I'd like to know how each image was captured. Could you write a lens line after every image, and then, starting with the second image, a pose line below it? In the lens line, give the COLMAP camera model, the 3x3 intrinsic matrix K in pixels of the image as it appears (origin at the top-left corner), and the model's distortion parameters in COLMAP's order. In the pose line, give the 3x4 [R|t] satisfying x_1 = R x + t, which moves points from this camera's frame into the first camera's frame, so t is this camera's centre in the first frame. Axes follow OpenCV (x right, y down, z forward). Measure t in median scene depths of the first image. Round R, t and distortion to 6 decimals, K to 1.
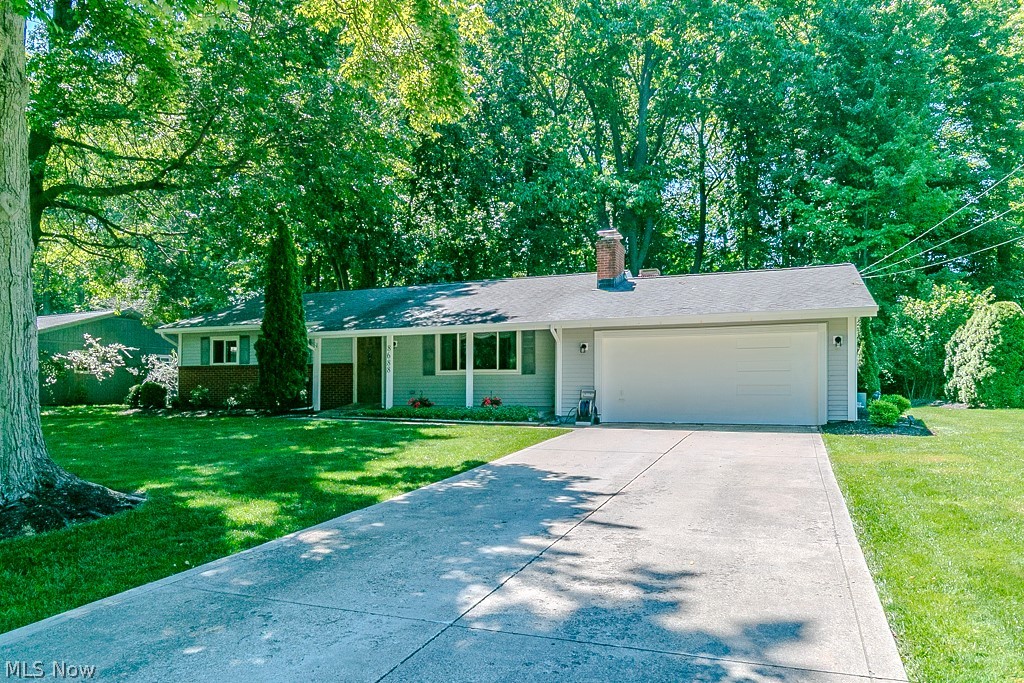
lens RADIAL K [[663.2, 0, 513.8], [0, 663.2, 420.8], [0, 0, 1]] dist [-0.000760, -0.000666]
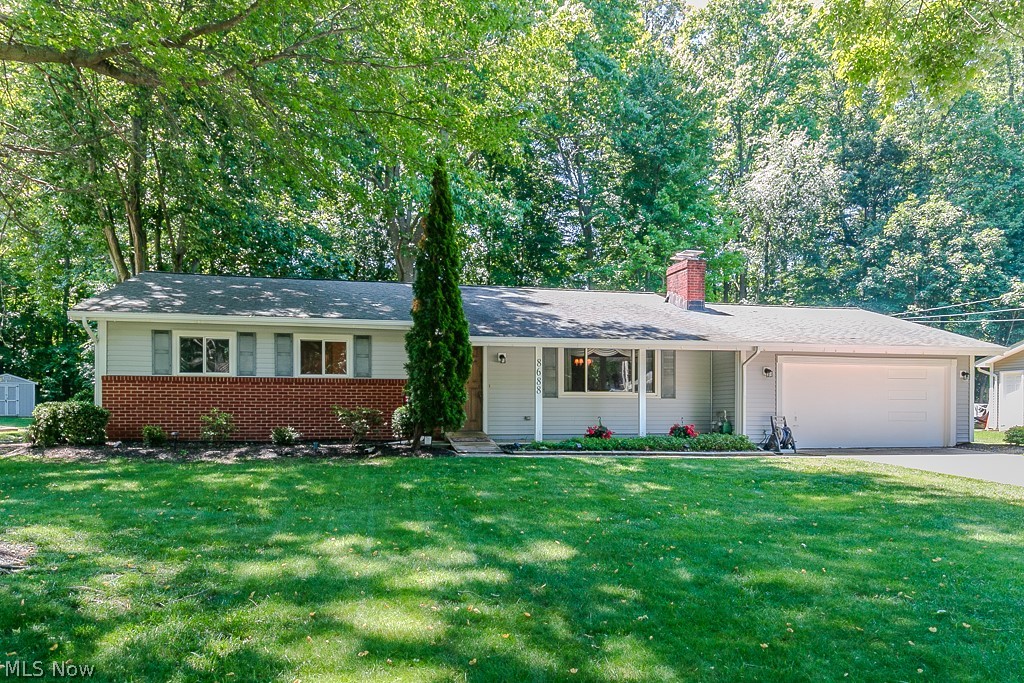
lens RADIAL K [[663.2, 0, 513.8], [0, 663.2, 420.8], [0, 0, 1]] dist [-0.000760, -0.000666]
pose [[0.842162, -0.004312, 0.539207, -0.640268], [0.020648, 0.999493, -0.024255, -0.022624], [-0.538829, 0.031560, 0.841824, 0.359108]]
